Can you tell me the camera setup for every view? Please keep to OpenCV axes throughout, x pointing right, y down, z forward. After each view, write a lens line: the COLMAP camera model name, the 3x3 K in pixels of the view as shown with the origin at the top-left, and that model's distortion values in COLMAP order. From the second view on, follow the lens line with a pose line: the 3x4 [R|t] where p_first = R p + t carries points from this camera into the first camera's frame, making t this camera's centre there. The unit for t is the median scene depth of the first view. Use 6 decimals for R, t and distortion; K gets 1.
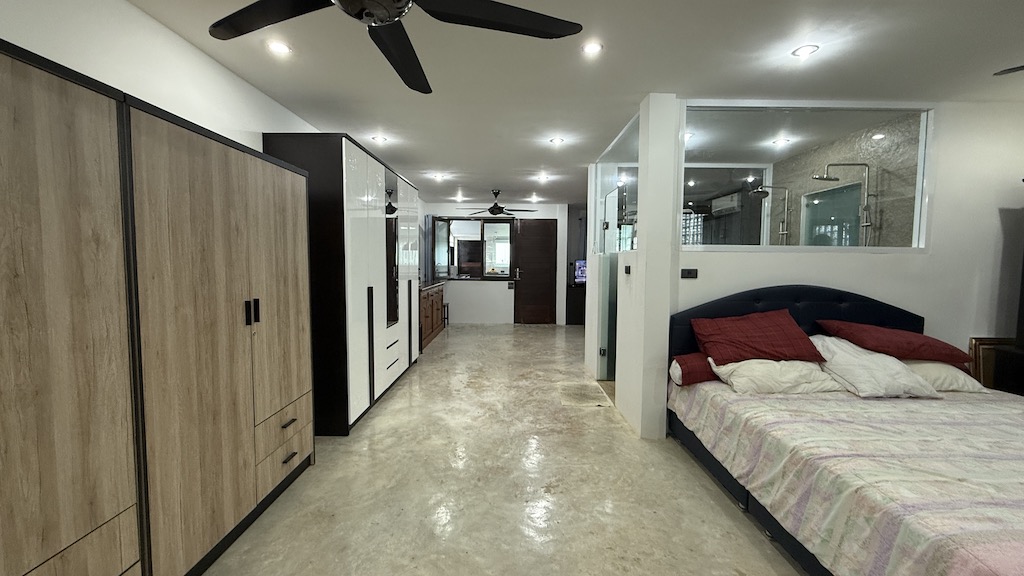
lens RADIAL K [[410.4, 0, 510.1], [0, 410.4, 287.0], [0, 0, 1]] dist [-0.000665, -0.000041]
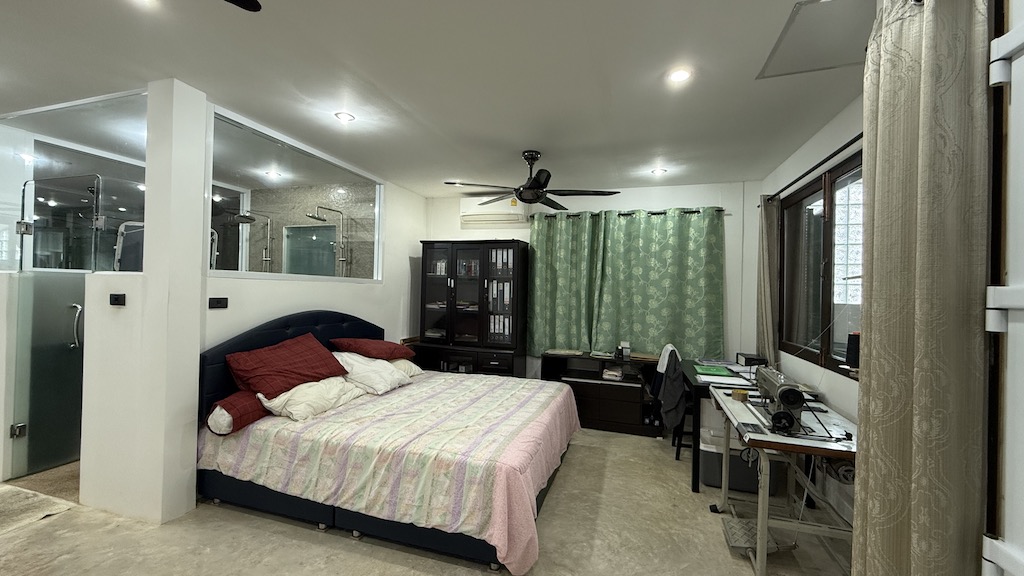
lens RADIAL K [[410.4, 0, 510.1], [0, 410.4, 287.0], [0, 0, 1]] dist [-0.000665, -0.000041]
pose [[0.299436, 0.007806, 0.954085, -0.249966], [0.037640, 0.999091, -0.019987, -0.031060], [-0.953374, 0.041897, 0.298870, 0.181691]]
